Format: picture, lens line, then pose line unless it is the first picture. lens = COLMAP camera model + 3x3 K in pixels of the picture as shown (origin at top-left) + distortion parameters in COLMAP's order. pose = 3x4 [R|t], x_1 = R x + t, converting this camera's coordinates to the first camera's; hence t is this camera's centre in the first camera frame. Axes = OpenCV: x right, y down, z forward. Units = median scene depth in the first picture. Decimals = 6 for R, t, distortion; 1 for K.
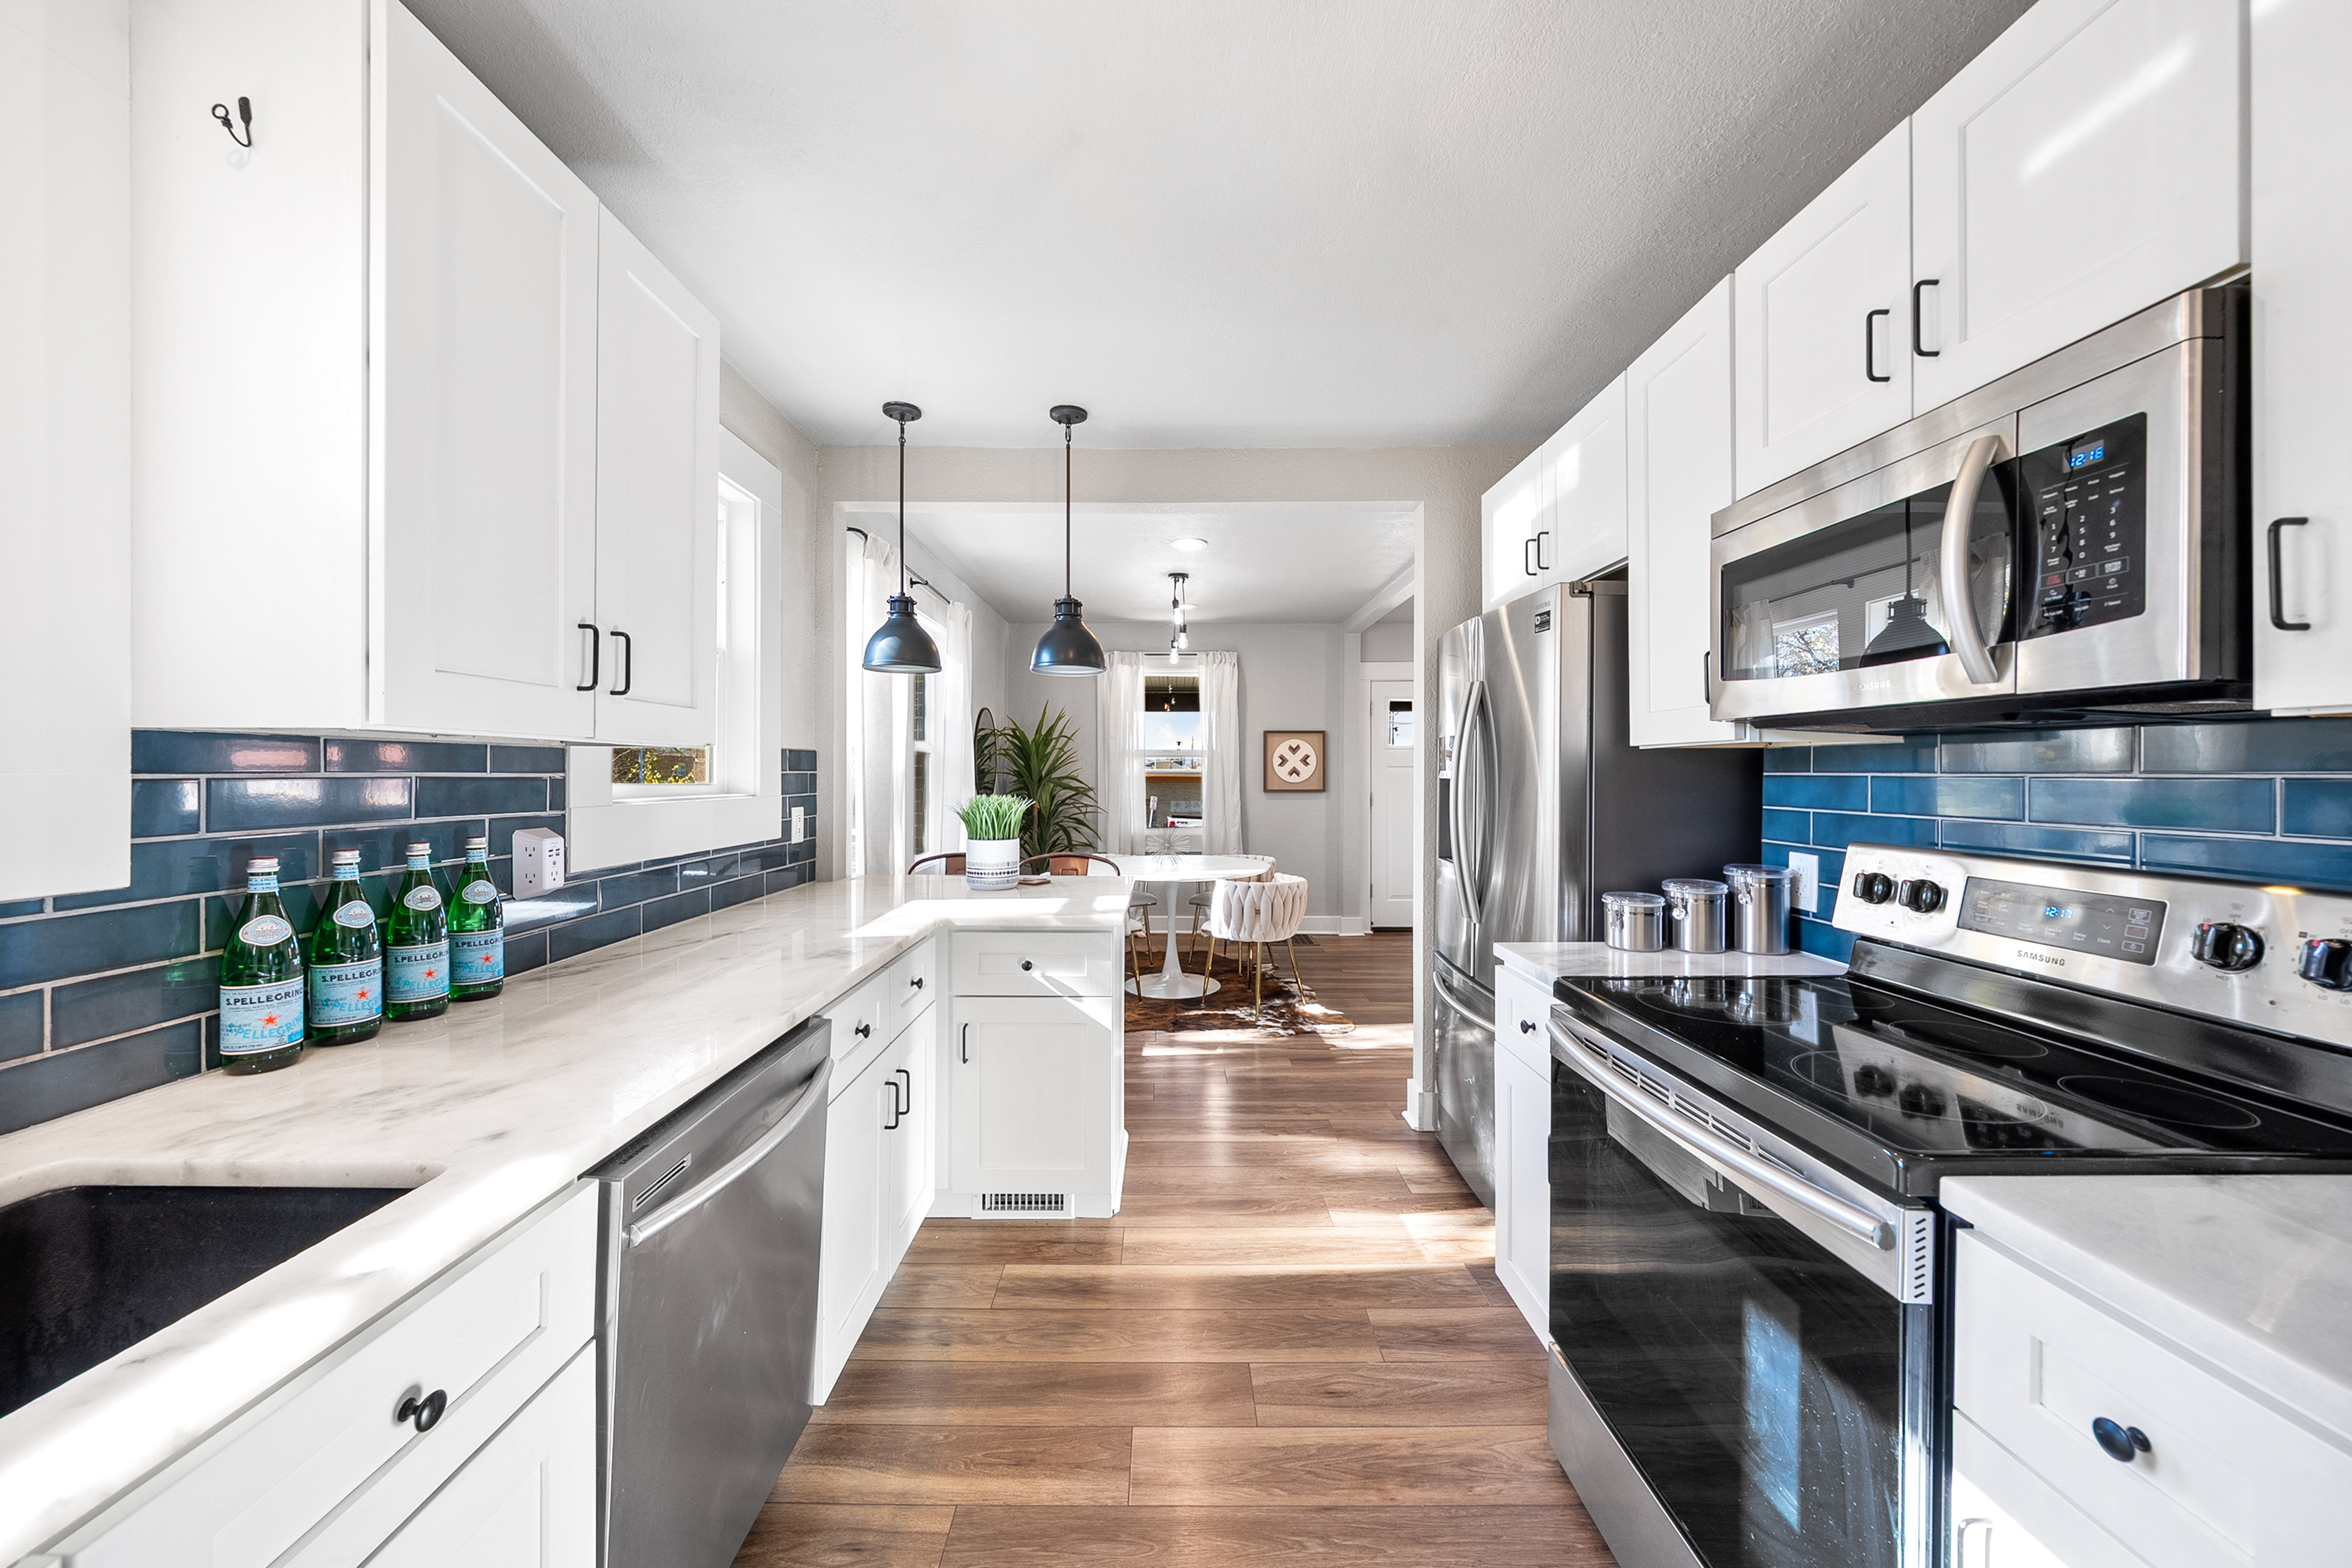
lens RADIAL K [[810.1, 0, 1183.7], [0, 810.1, 778.1], [0, 0, 1]] dist [0.001472, 0.000242]
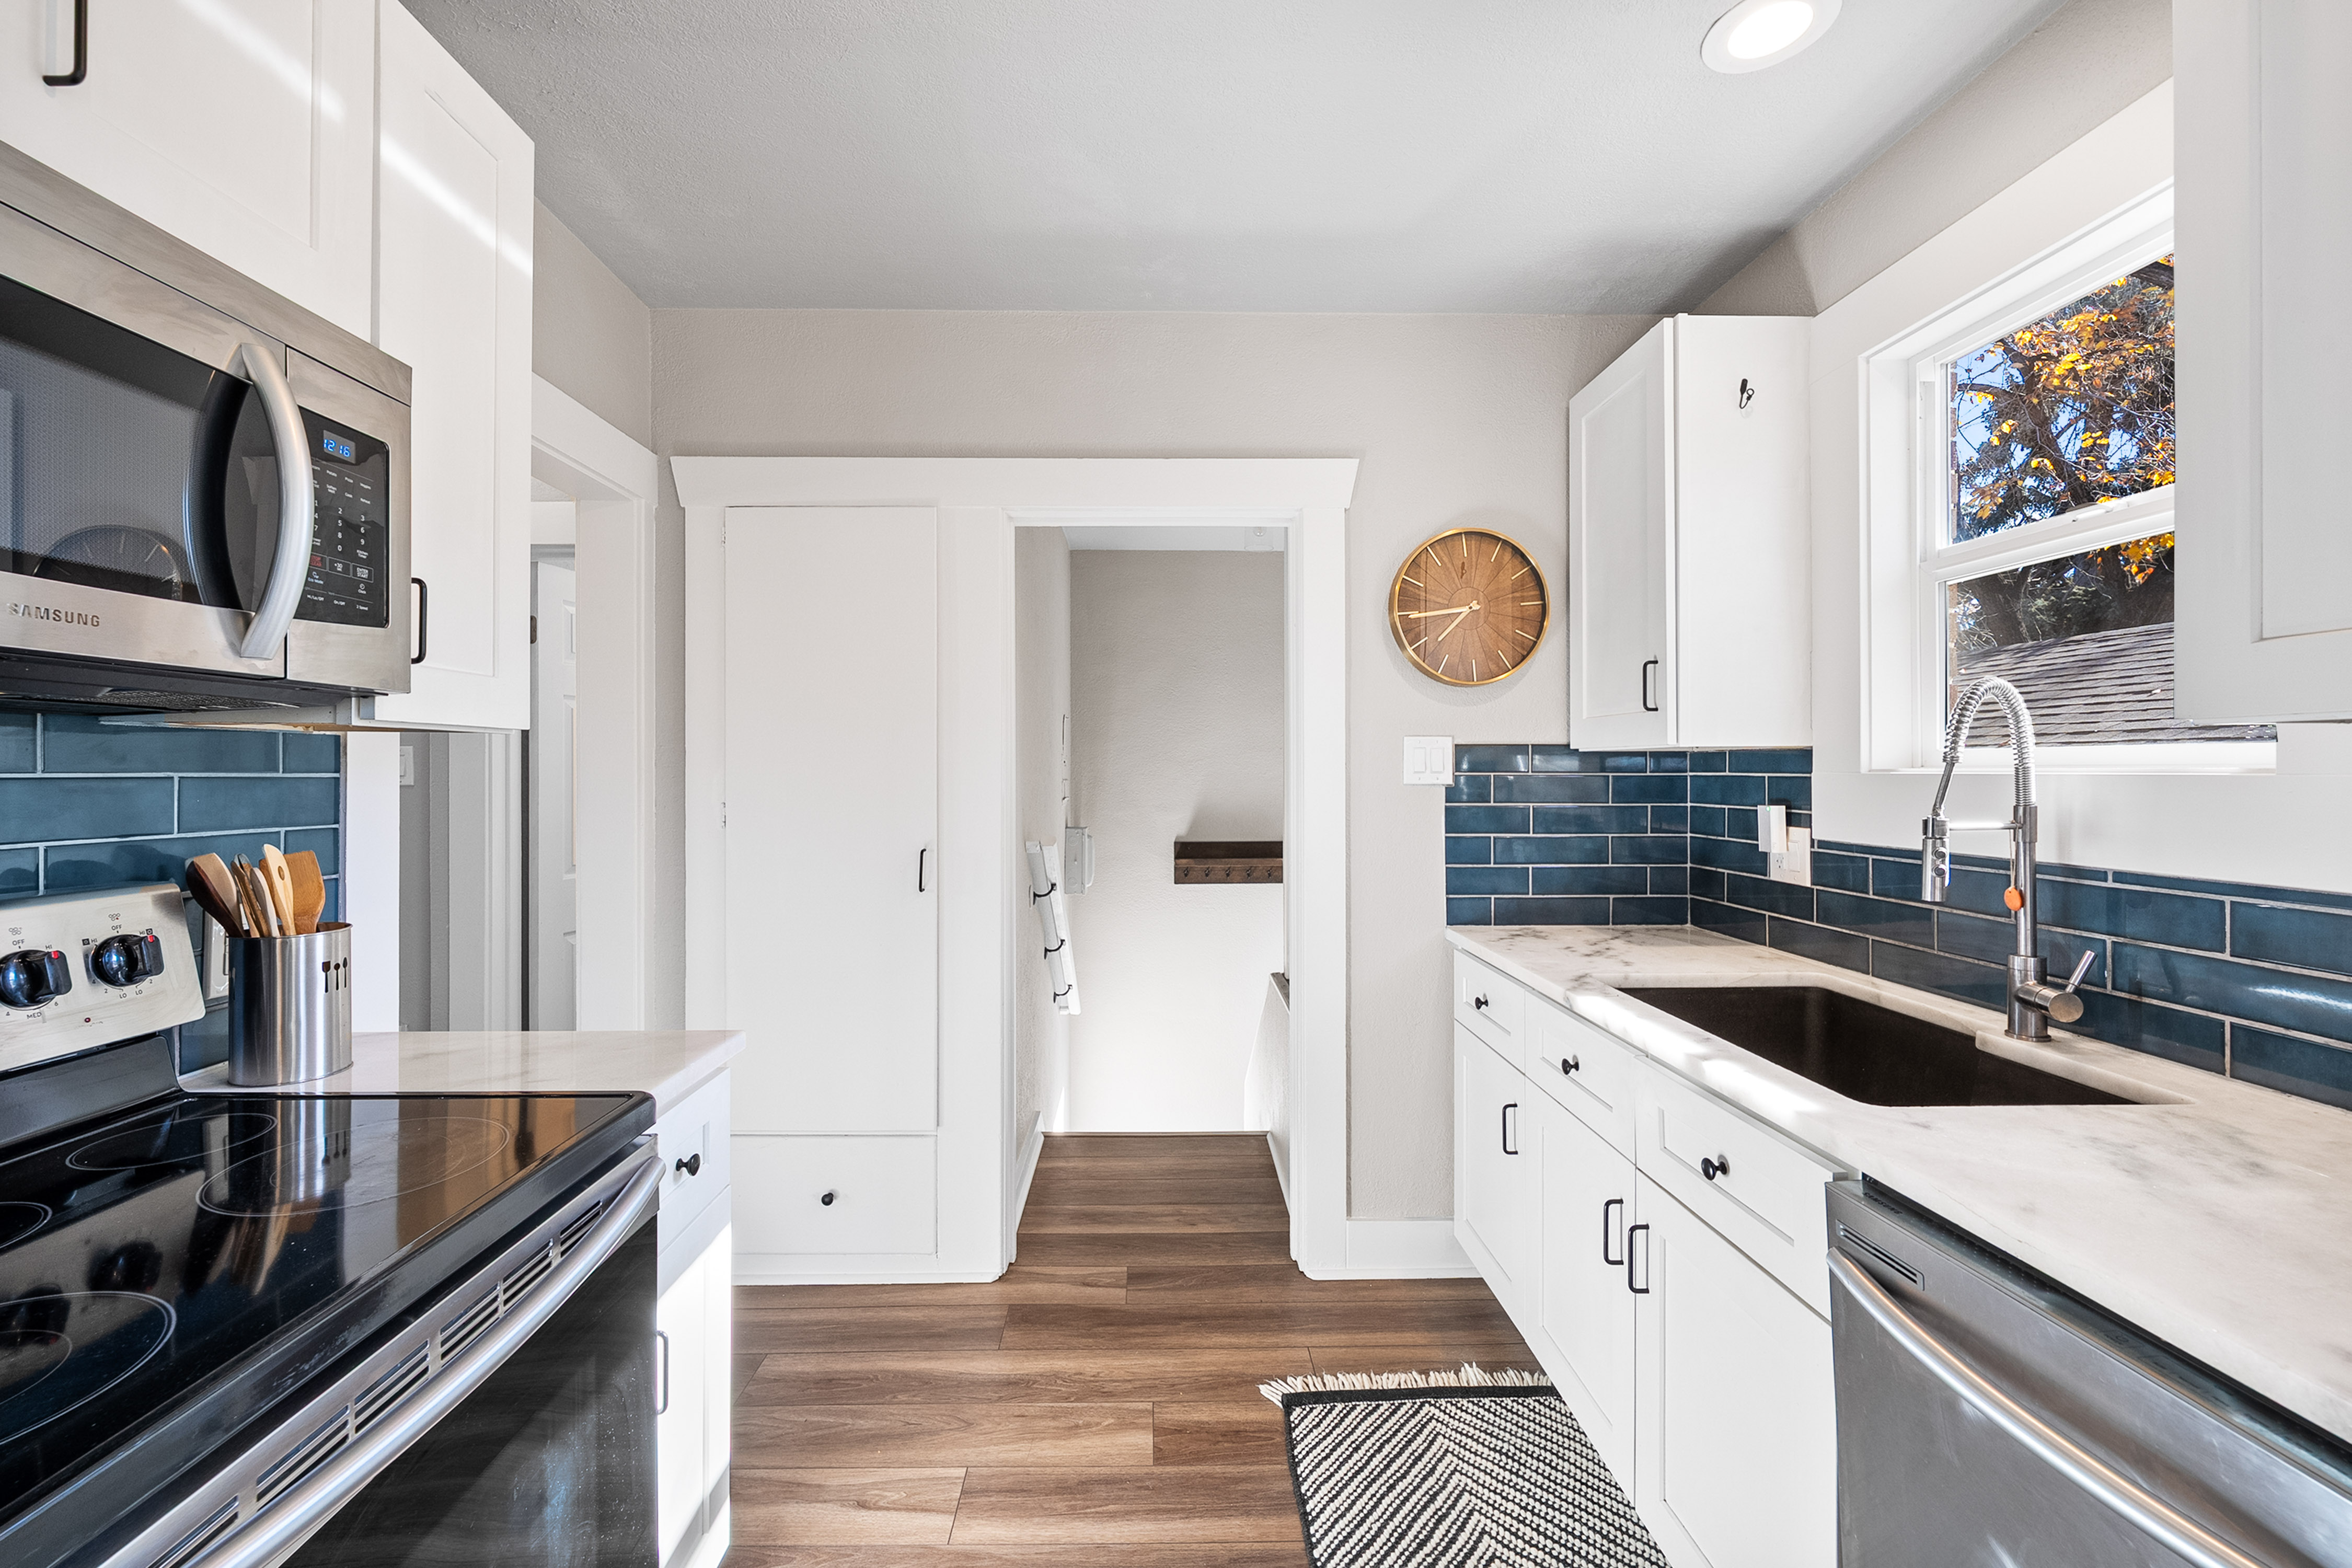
lens RADIAL K [[865.7, 0, 1155.7], [0, 865.7, 766.6], [0, 0, 1]] dist [0.001039, -0.000003]
pose [[-0.999926, -0.001157, 0.012113, 0.078951], [-0.001102, 0.999989, 0.004518, -0.012654], [-0.012118, 0.004504, -0.999916, 1.395093]]
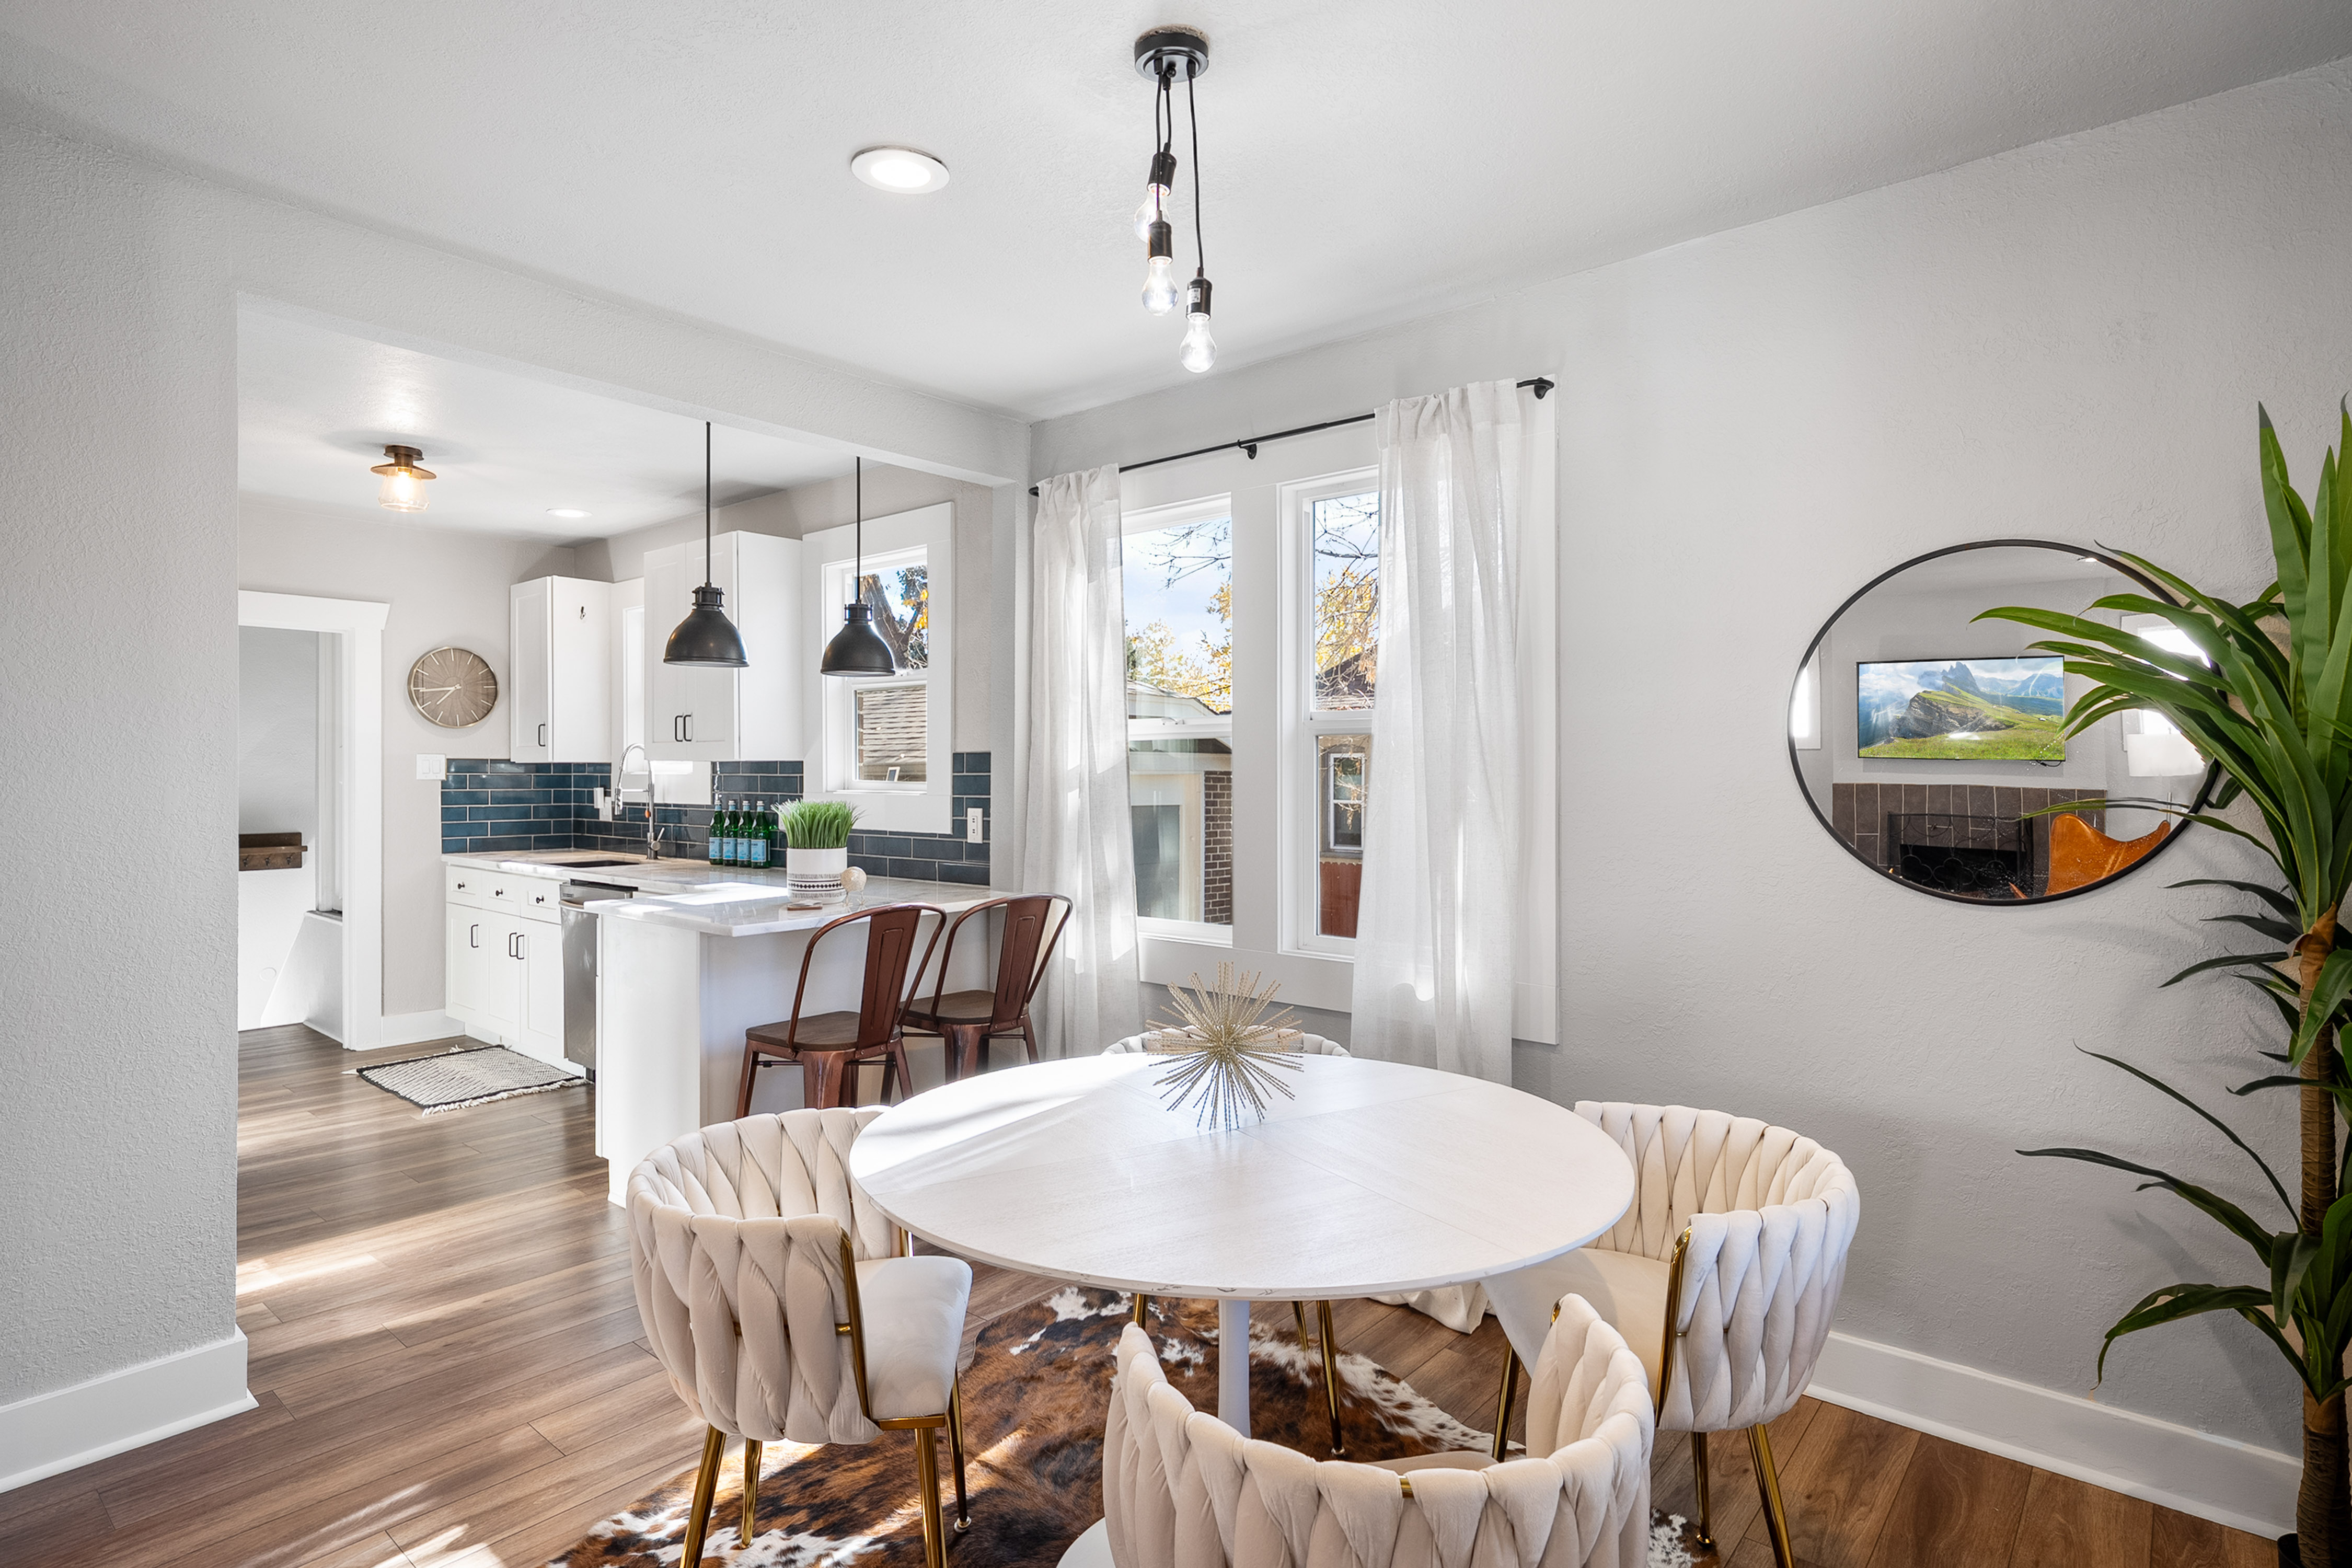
lens RADIAL K [[1203.0, 0, 1176.0], [0, 1203.0, 784.0], [0, 0, 1]] dist [-0.004038, -0.000149]
pose [[-0.653836, 0.002853, -0.756631, 1.071997], [-0.009541, 0.999882, 0.012015, -0.032849], [0.756576, 0.015075, -0.653732, 4.517782]]
